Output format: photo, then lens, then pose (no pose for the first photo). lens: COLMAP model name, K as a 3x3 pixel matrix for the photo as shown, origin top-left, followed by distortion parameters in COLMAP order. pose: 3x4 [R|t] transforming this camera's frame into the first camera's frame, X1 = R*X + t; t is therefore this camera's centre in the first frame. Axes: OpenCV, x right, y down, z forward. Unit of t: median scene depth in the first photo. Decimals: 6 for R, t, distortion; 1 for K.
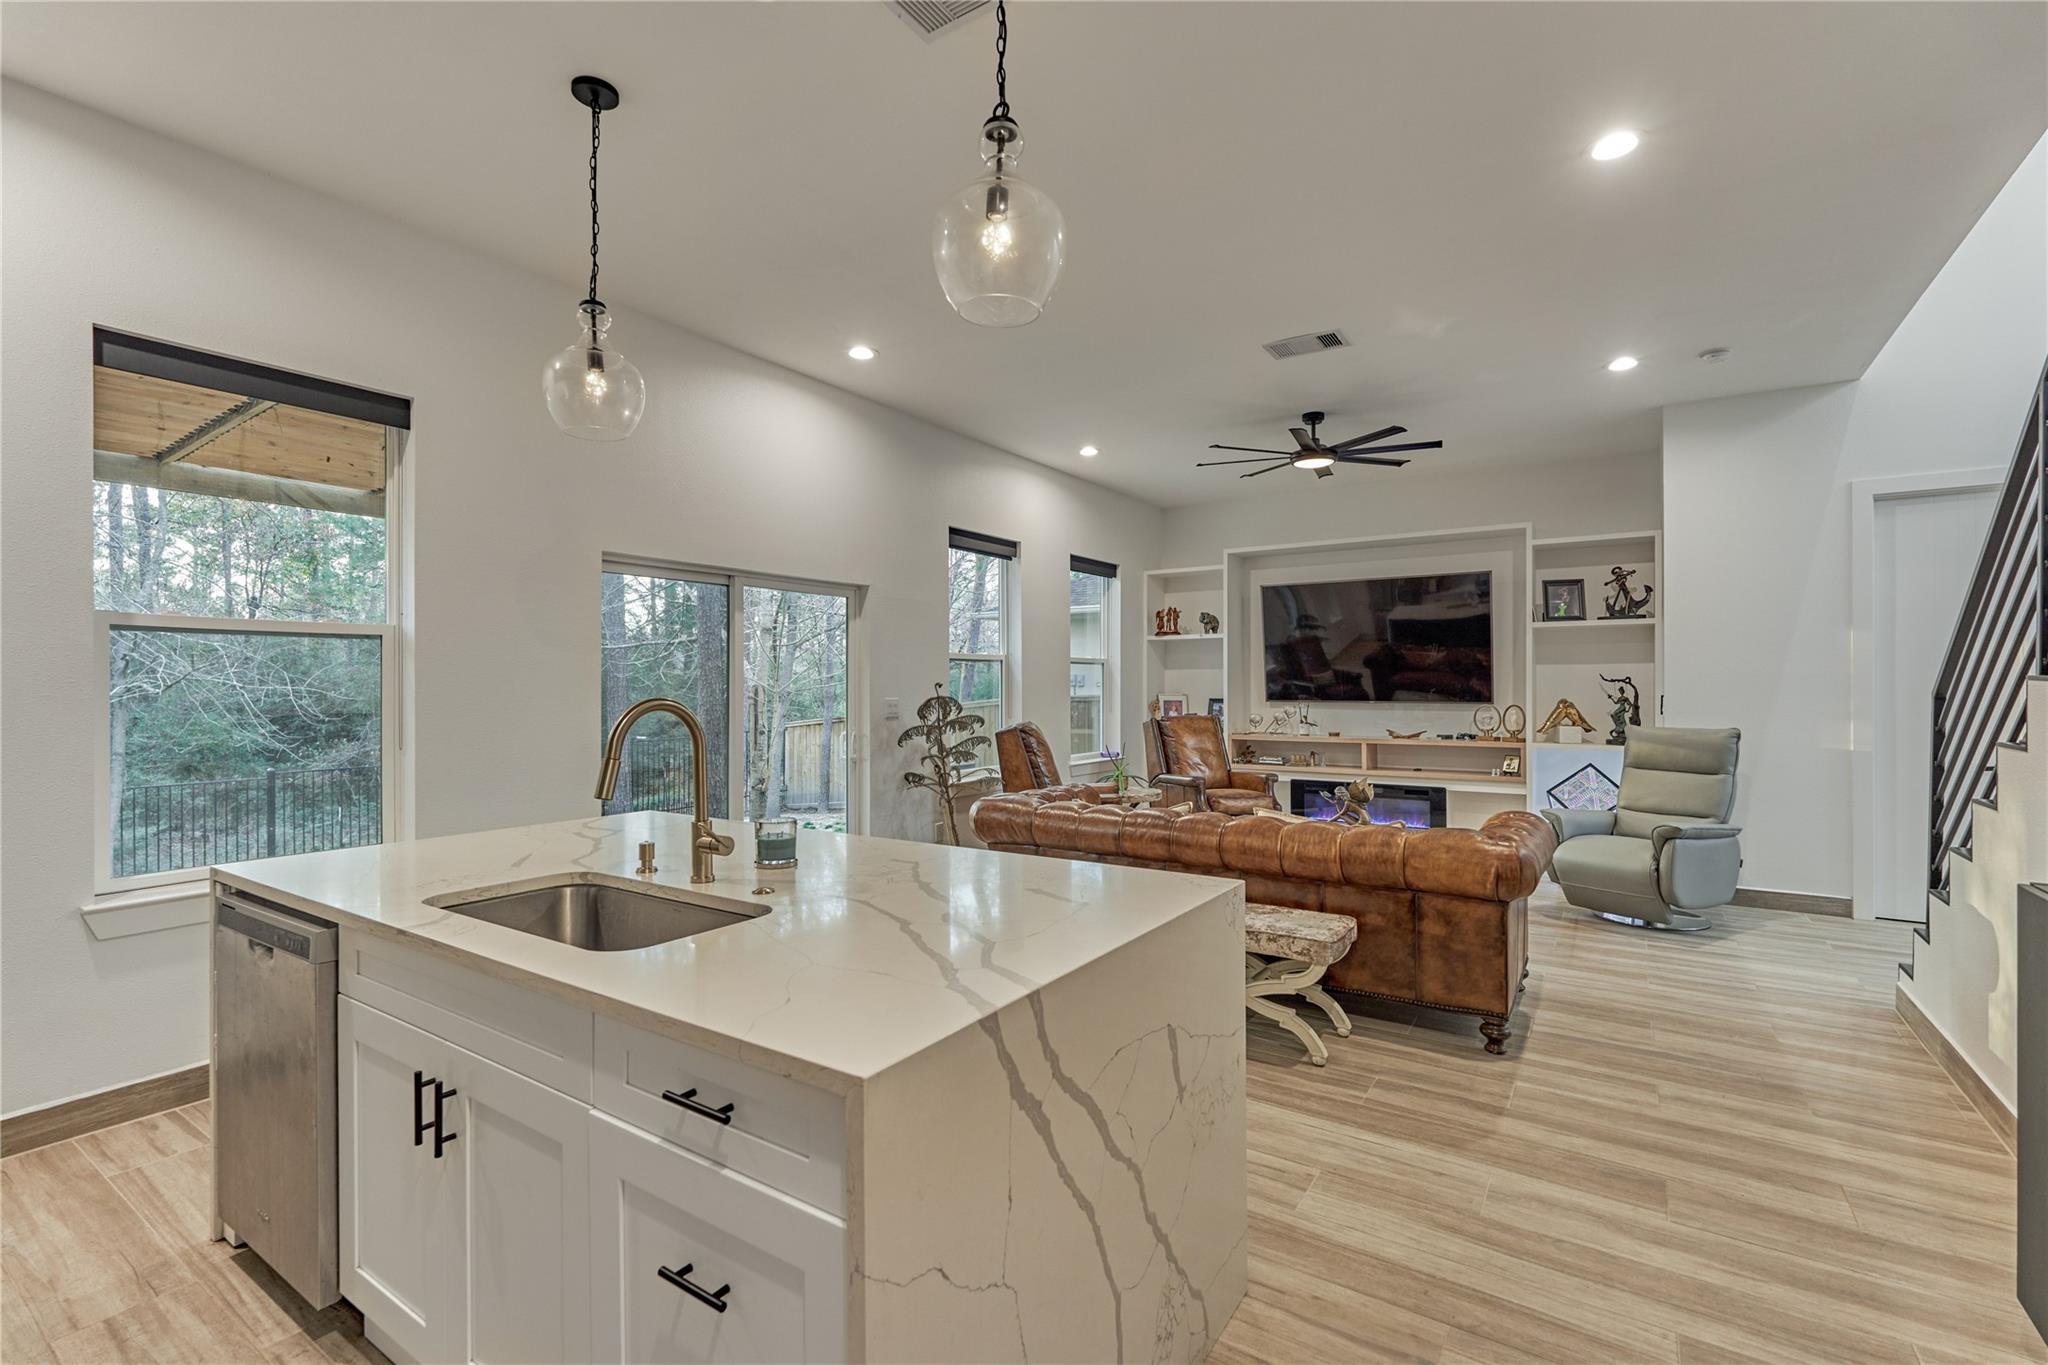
lens RADIAL K [[906.1, 0, 1024.0], [0, 906.1, 682.5], [0, 0, 1]] dist [-0.000991, -0.000264]
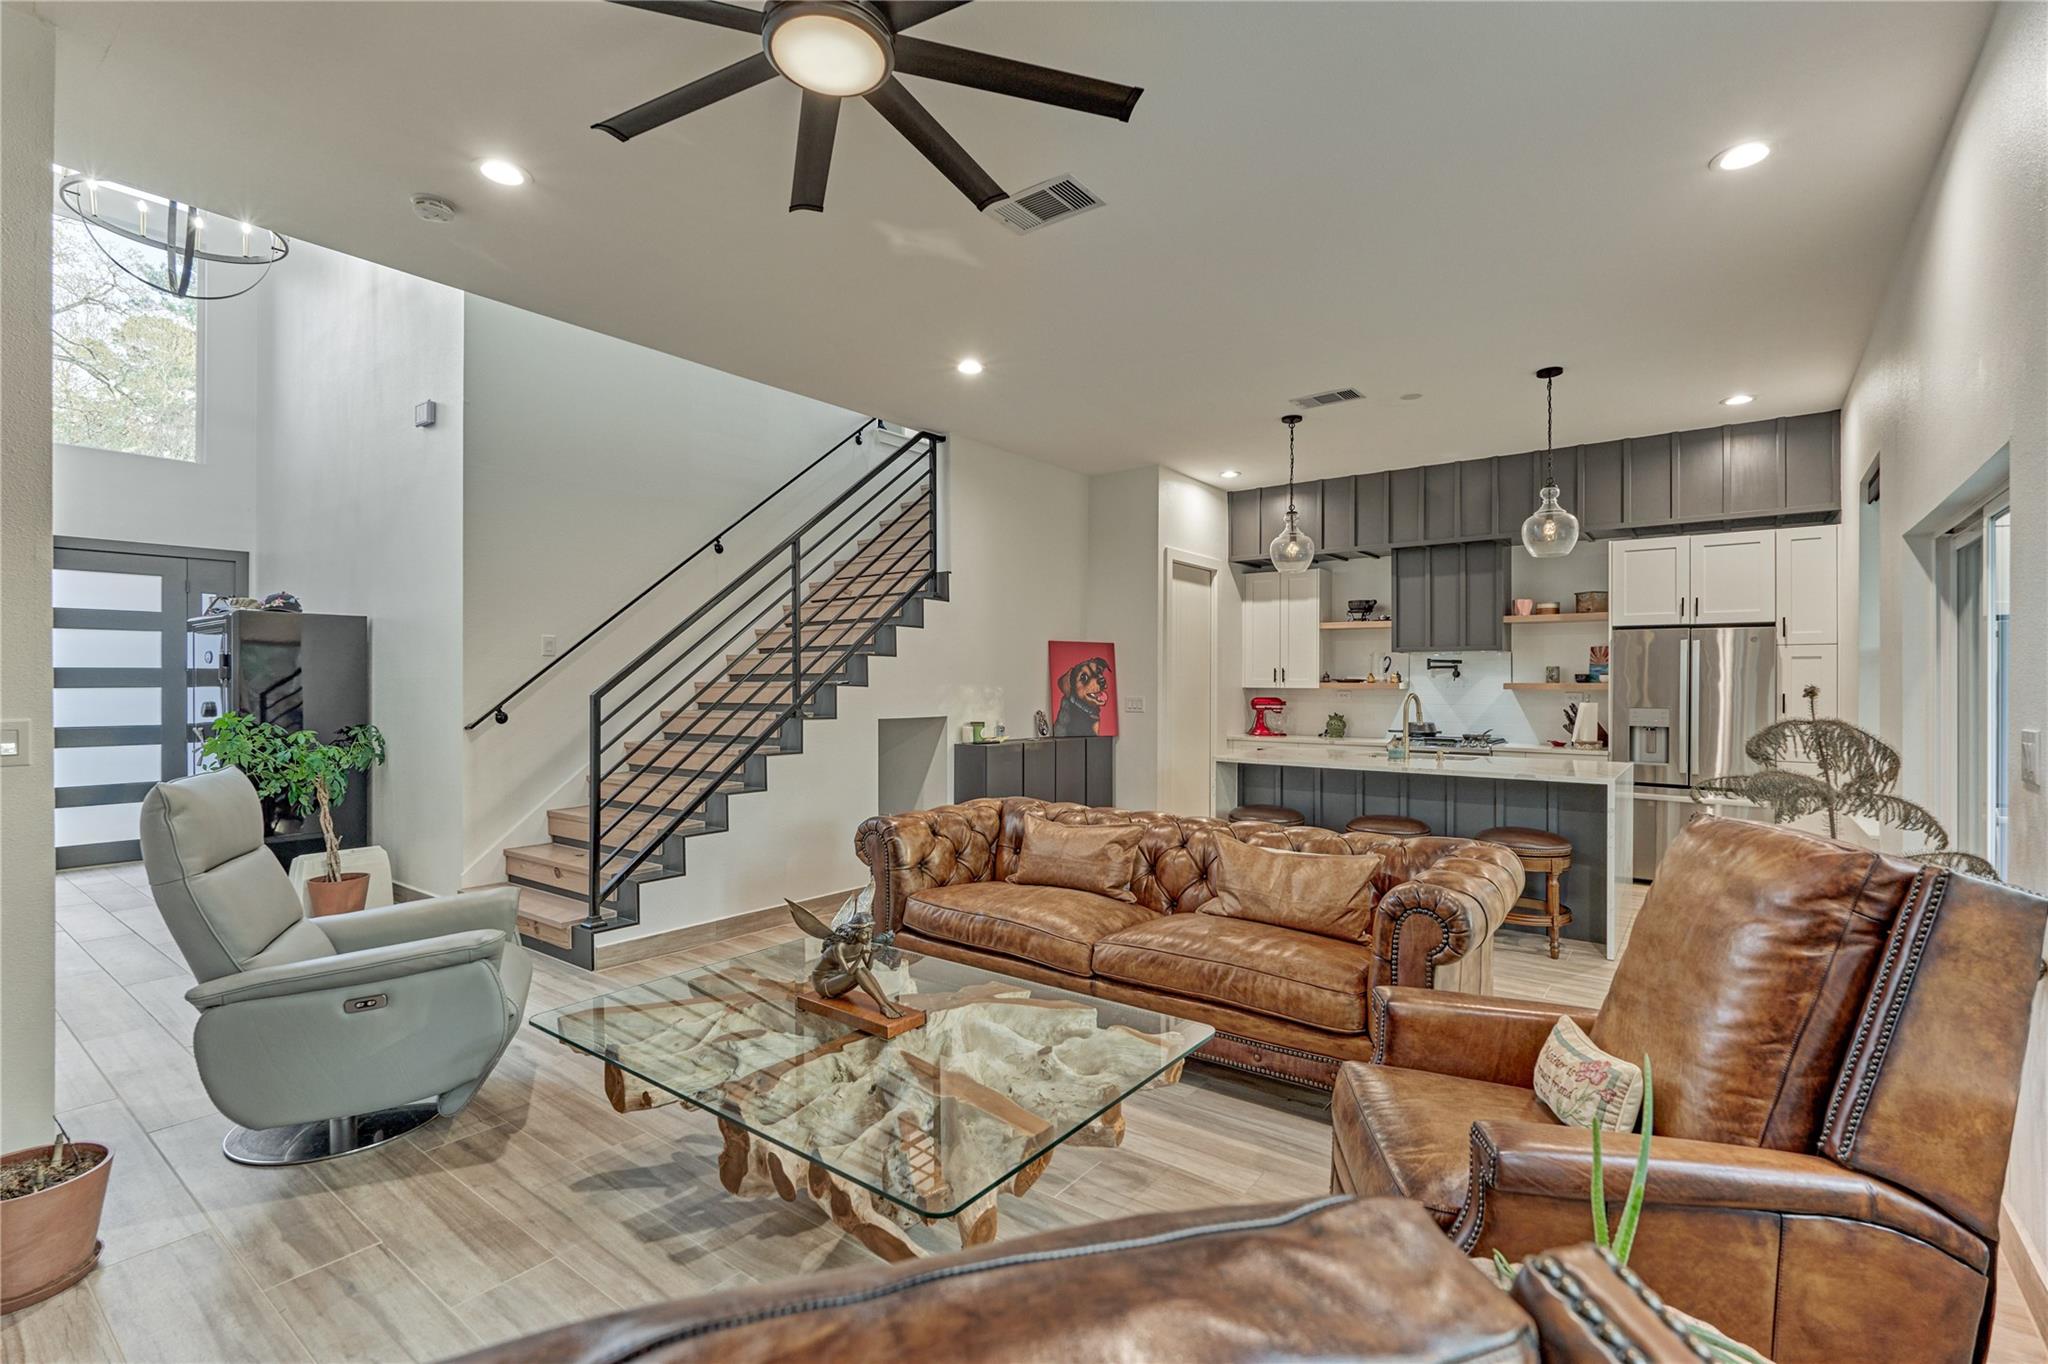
lens RADIAL K [[931.2, 0, 1024.0], [0, 931.2, 682.0], [0, 0, 1]] dist [0.000097, -0.000227]
pose [[-0.998054, -0.000773, 0.062349, 0.197740], [-0.001113, 0.999985, -0.005421, -0.000750], [-0.062344, -0.005480, -0.998040, 1.204820]]
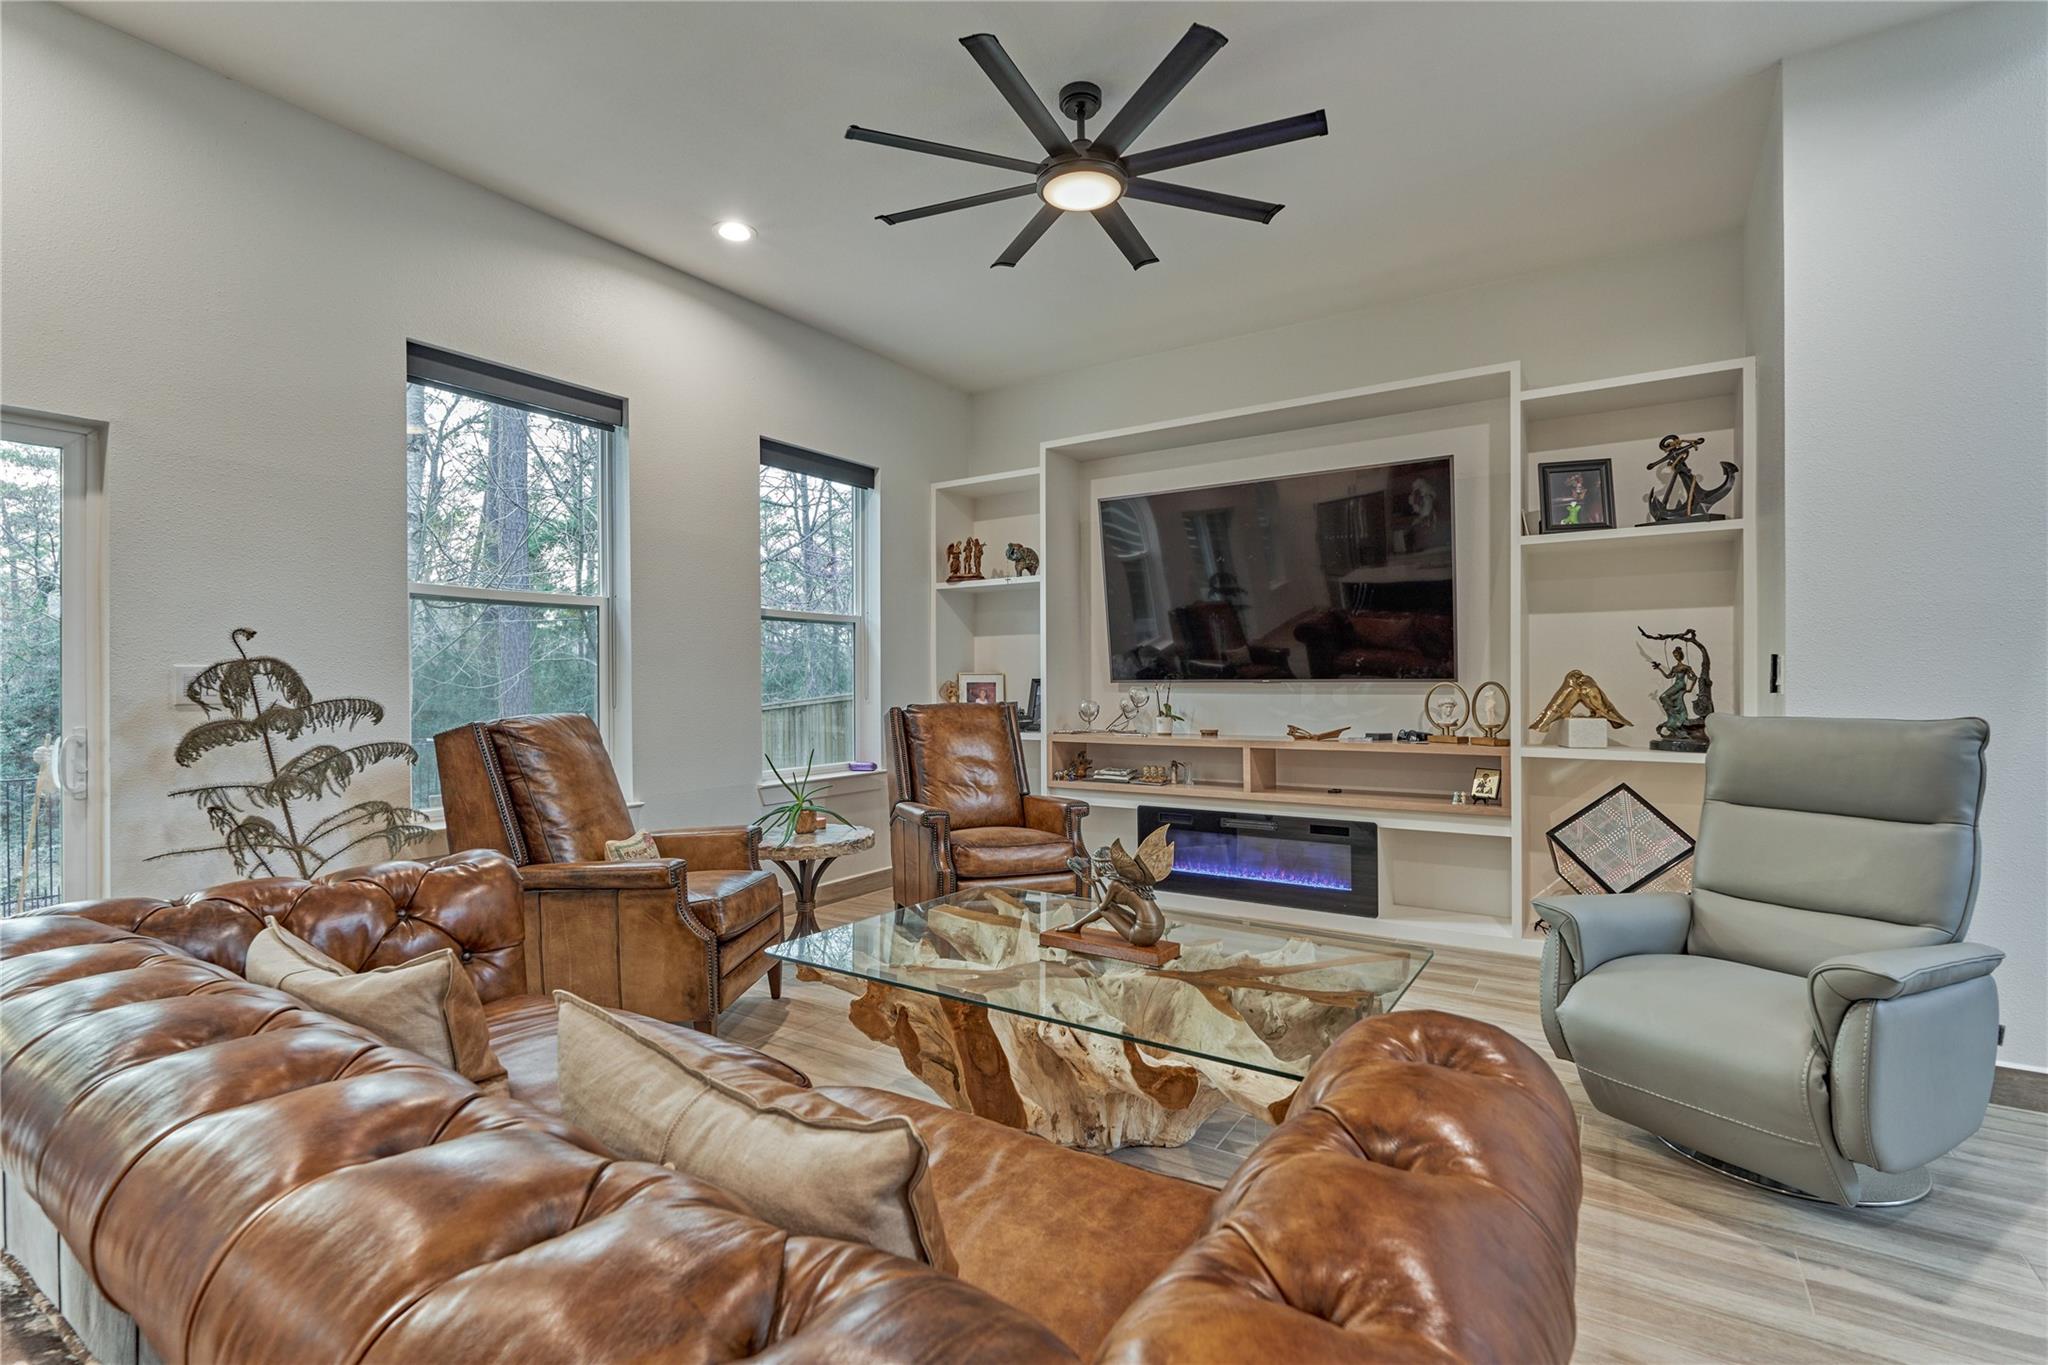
lens RADIAL K [[931.2, 0, 1024.0], [0, 931.2, 682.5], [0, 0, 1]] dist [0.000097, -0.000227]
pose [[0.999927, -0.003522, 0.011564, 0.248356], [0.003481, 0.999988, 0.003547, 0.023275], [-0.011577, -0.003506, 0.999927, 0.429353]]
